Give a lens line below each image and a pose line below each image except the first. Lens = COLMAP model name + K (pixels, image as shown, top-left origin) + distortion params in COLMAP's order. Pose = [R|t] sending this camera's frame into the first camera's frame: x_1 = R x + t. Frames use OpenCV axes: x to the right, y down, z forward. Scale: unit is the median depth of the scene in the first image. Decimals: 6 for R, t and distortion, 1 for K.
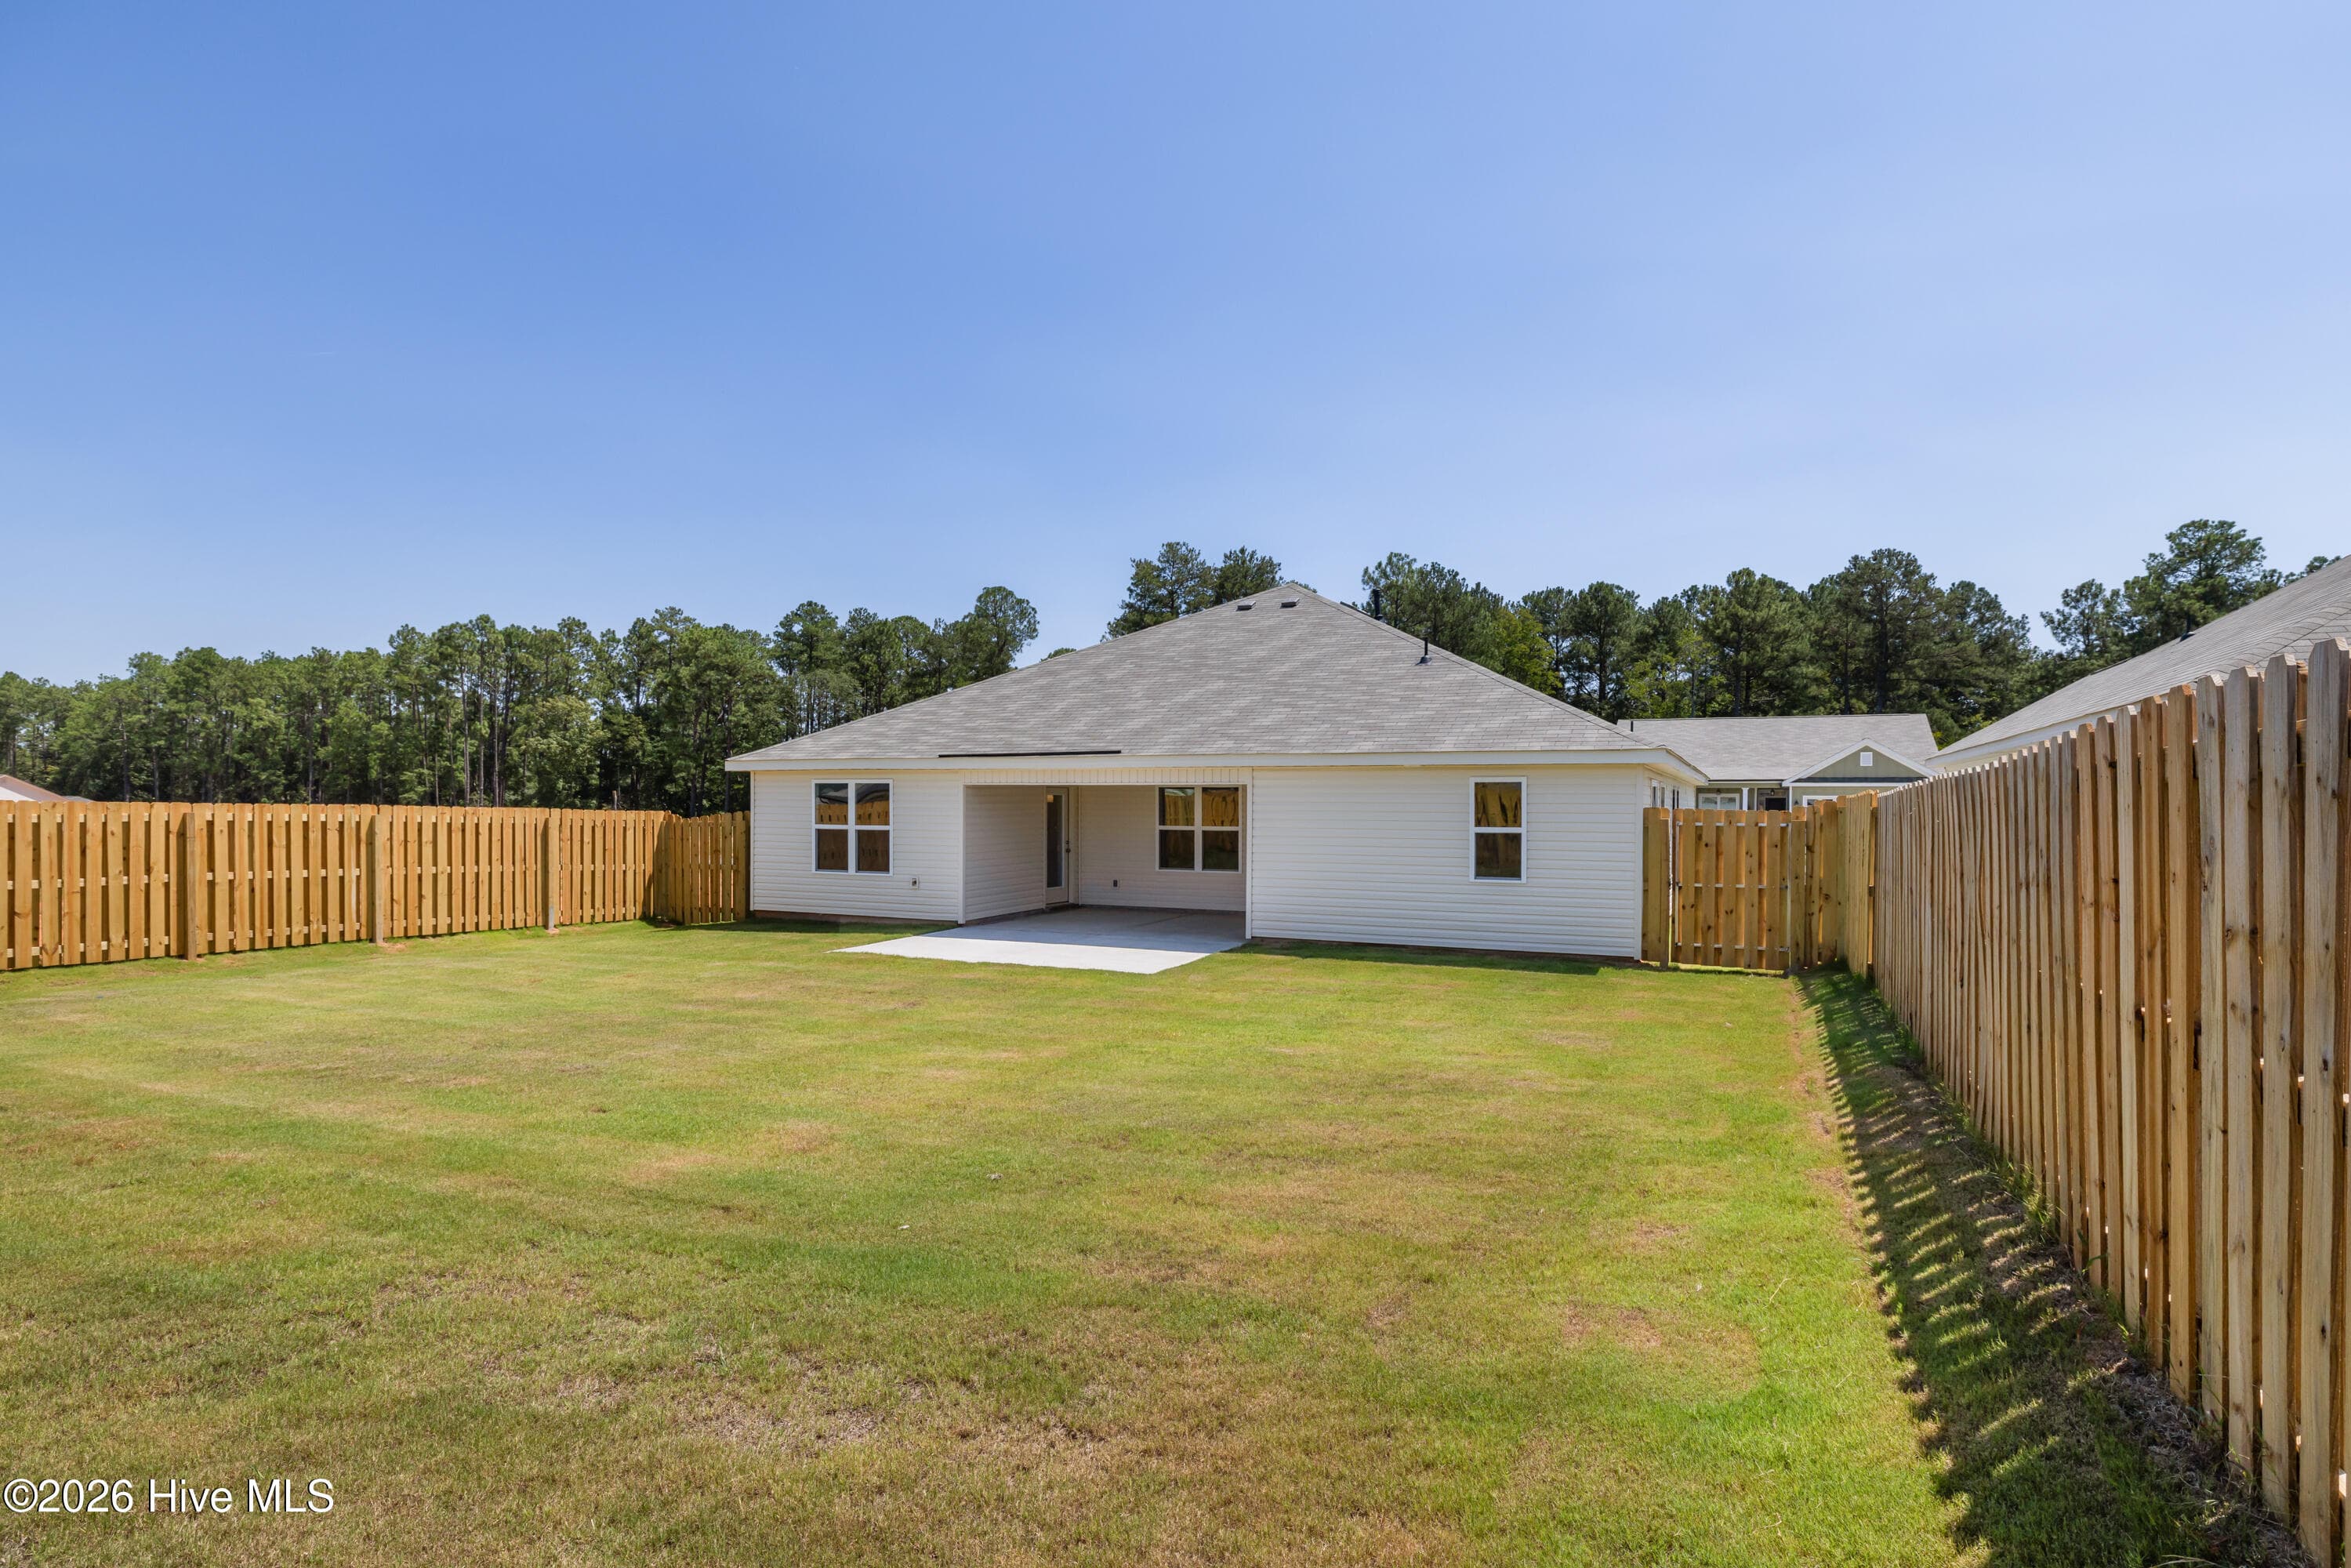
lens RADIAL K [[1247.8, 0, 1179.6], [0, 1247.8, 796.6], [0, 0, 1]] dist [-0.000028, -0.000111]
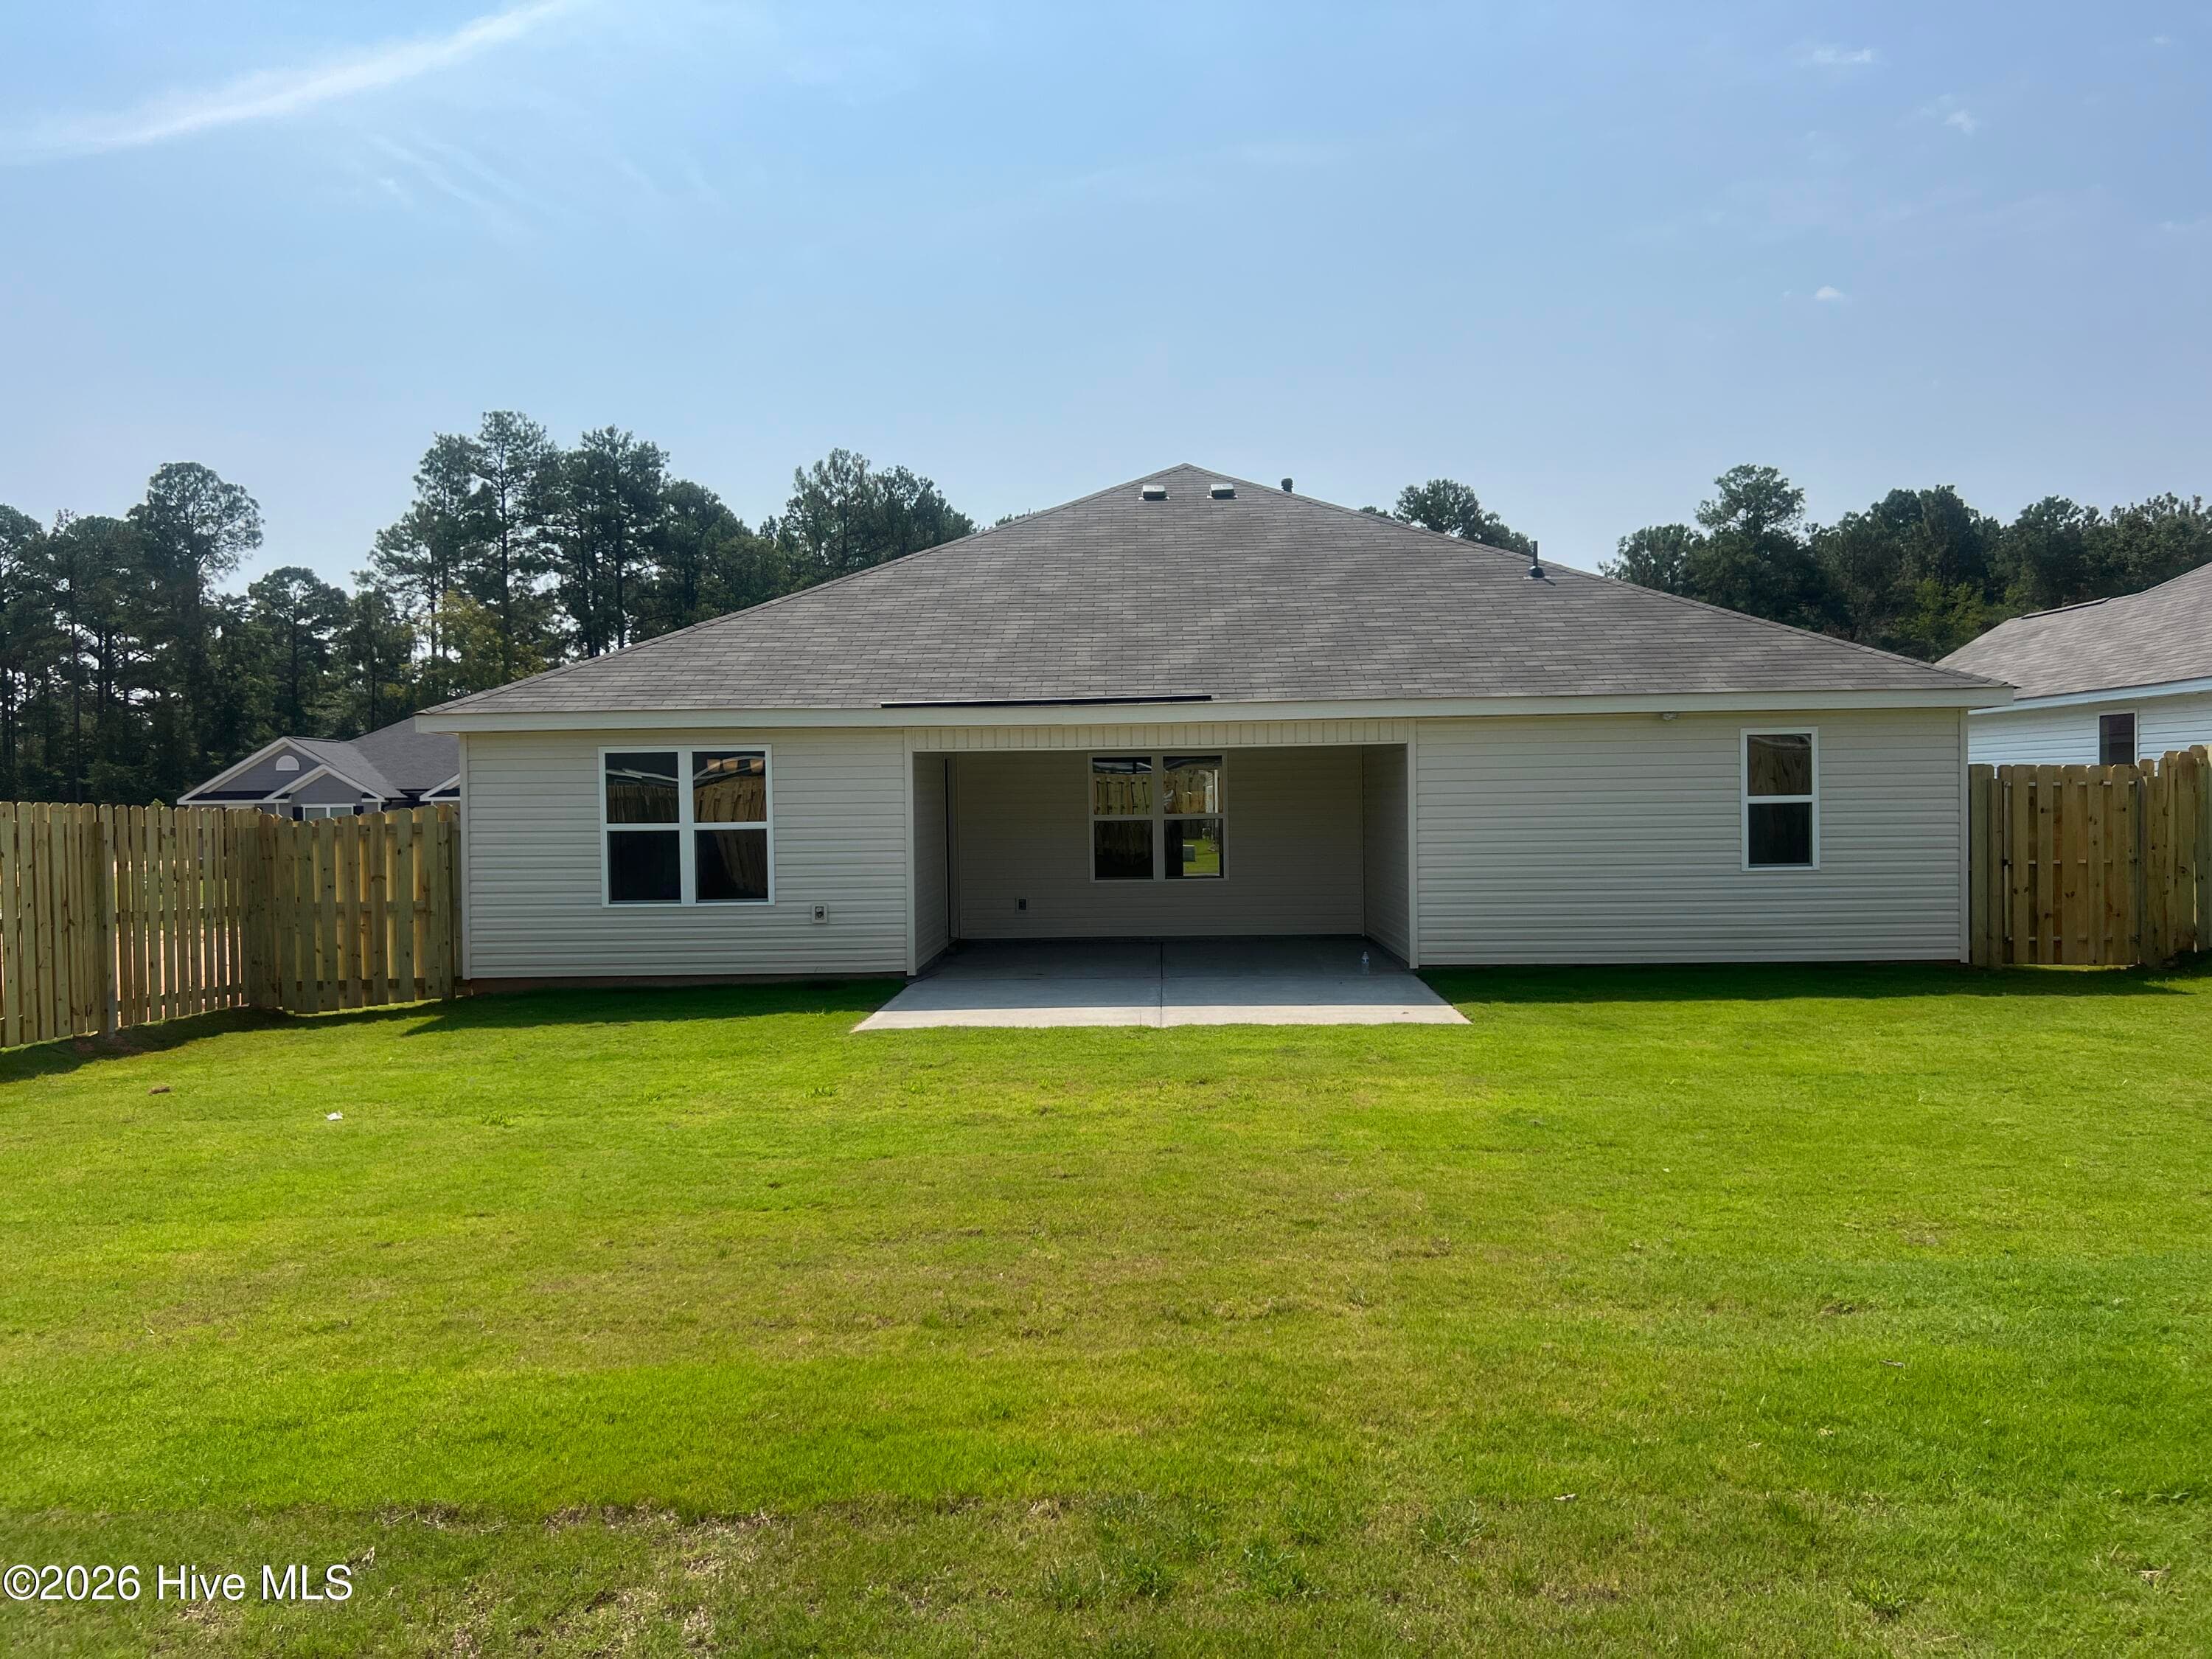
lens RADIAL K [[1671.4, 0, 1096.0], [0, 1671.4, 840.3], [0, 0, 1]] dist [0.073574, -0.096723]
pose [[0.918079, -0.029274, 0.395315, -0.396996], [0.017511, 0.999291, 0.033331, 0.007670], [-0.396011, -0.023678, 0.917940, 0.185934]]
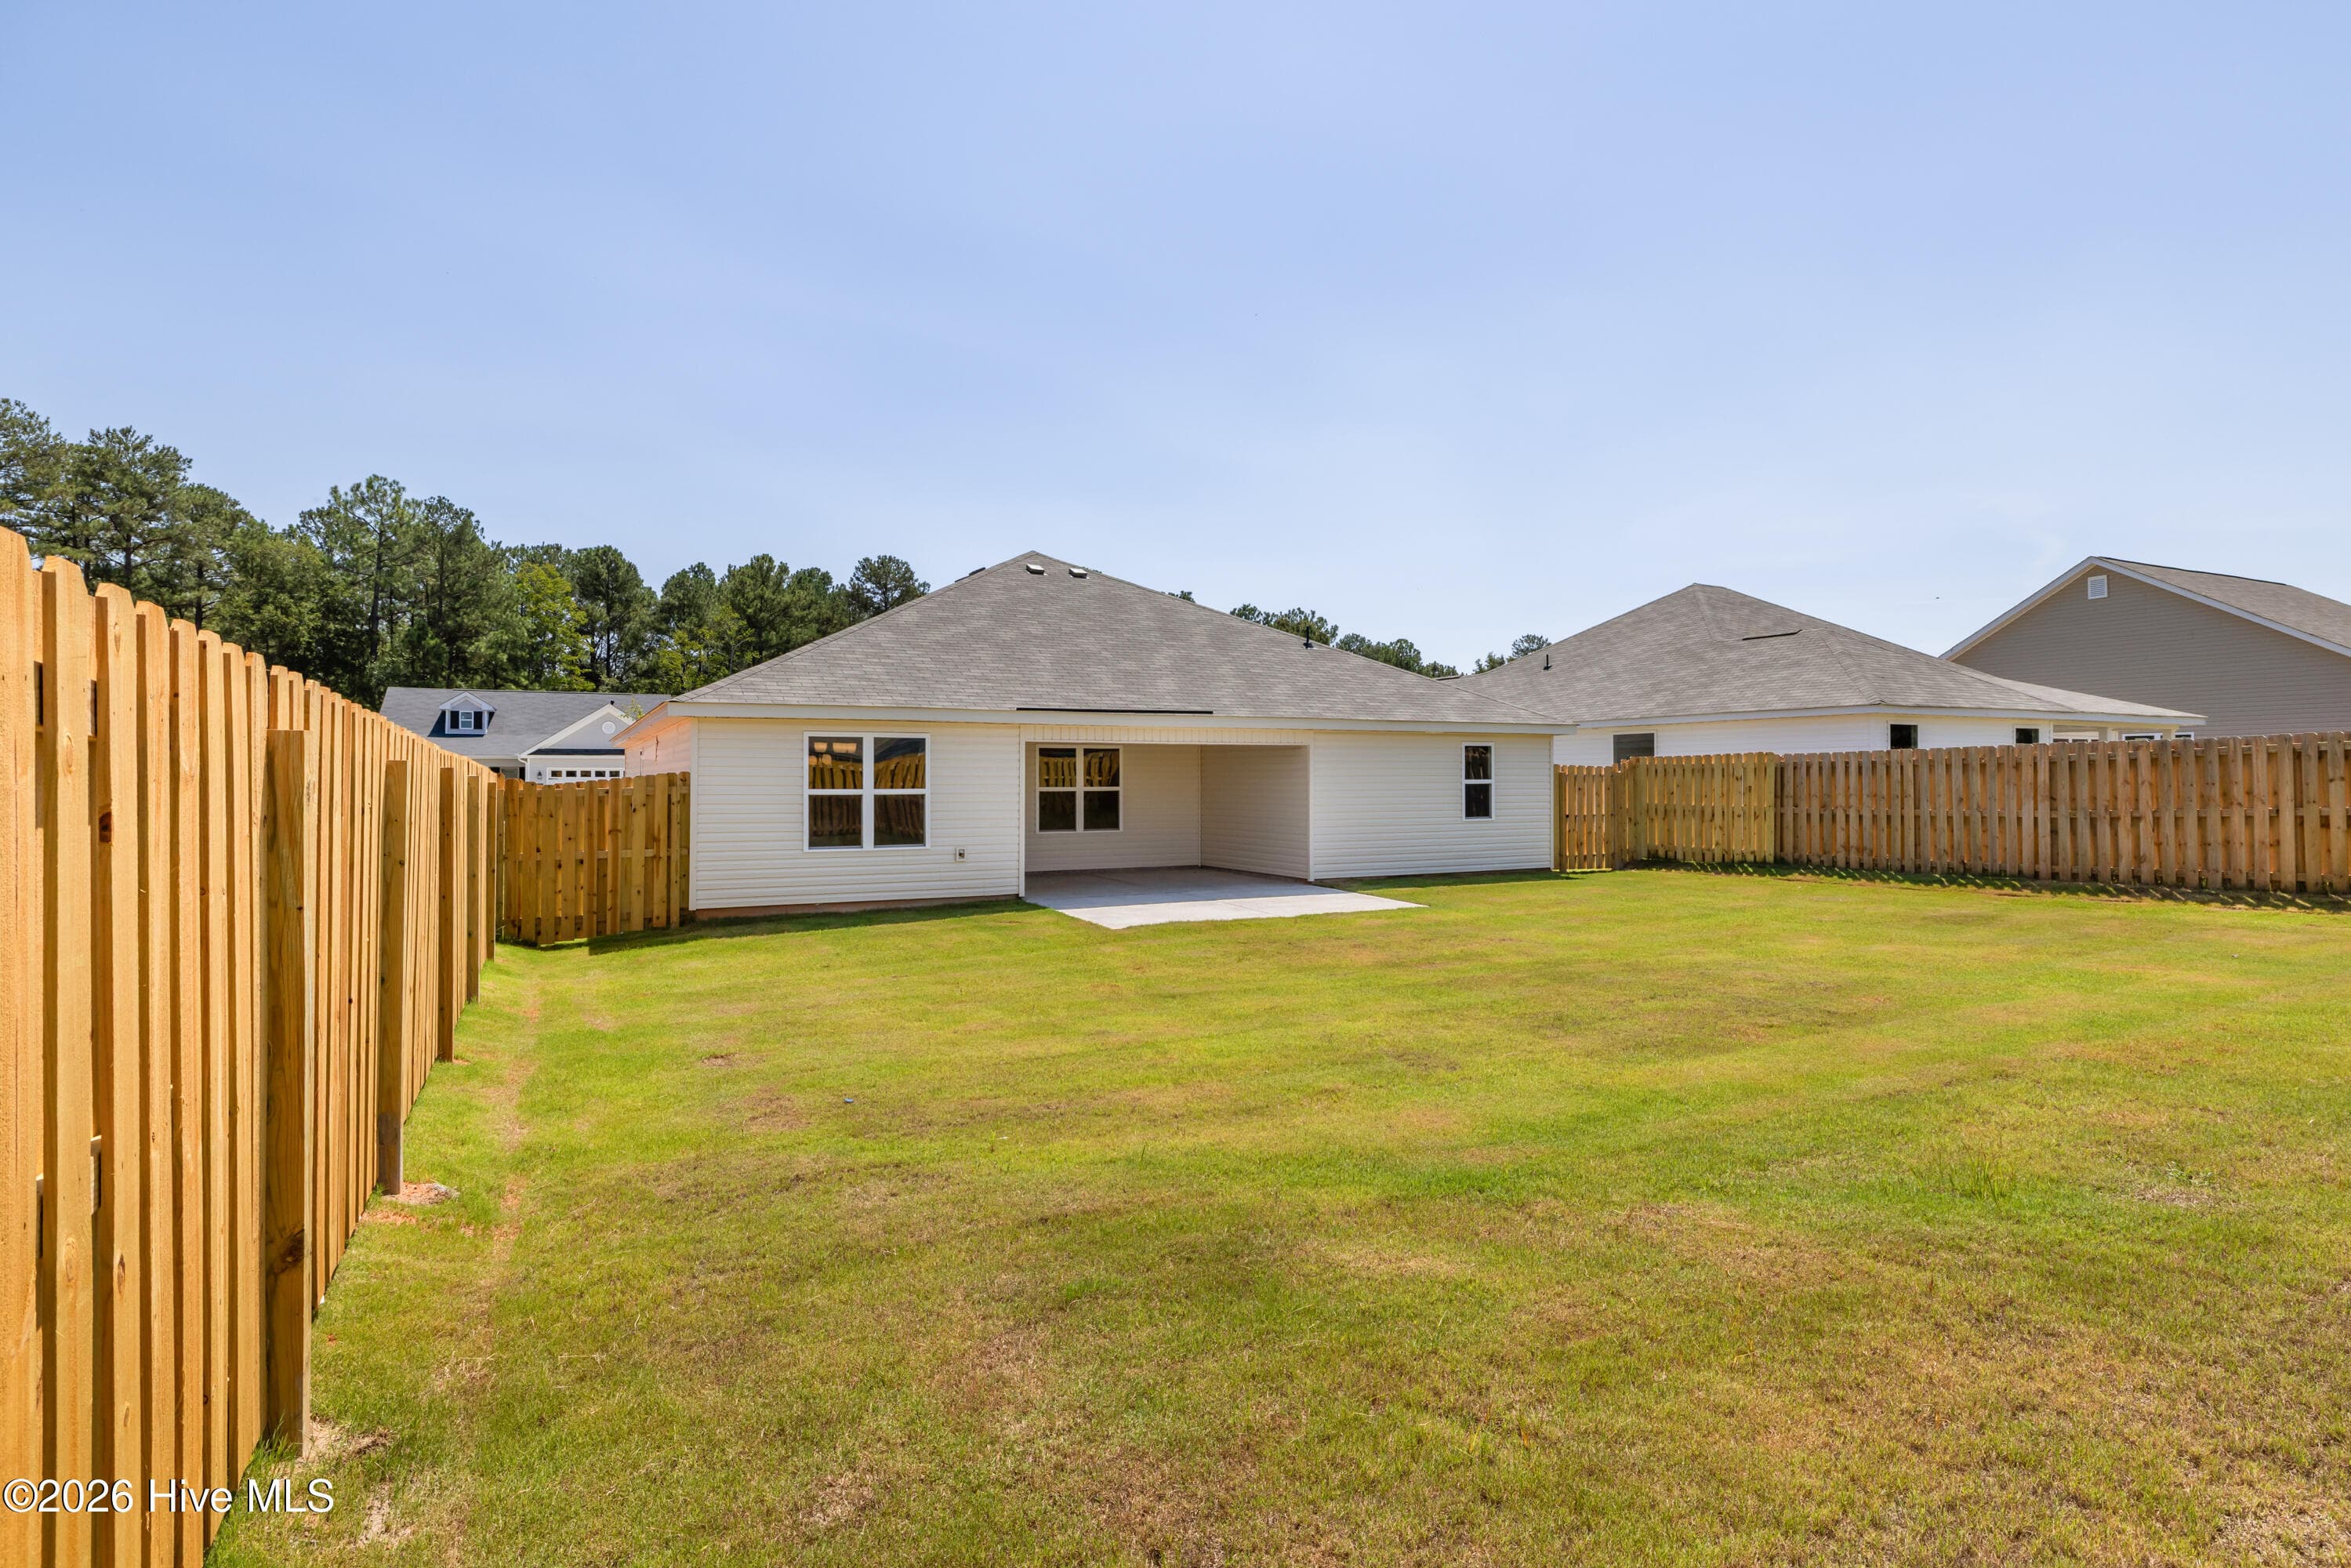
lens RADIAL K [[1214.1, 0, 1162.8], [0, 1214.1, 761.5], [0, 0, 1]] dist [-0.002528, 0.000570]
pose [[0.603779, 0.003837, 0.797142, -0.769052], [-0.000958, 0.999991, -0.004087, 0.007977], [-0.797151, 0.001704, 0.603778, 0.369559]]
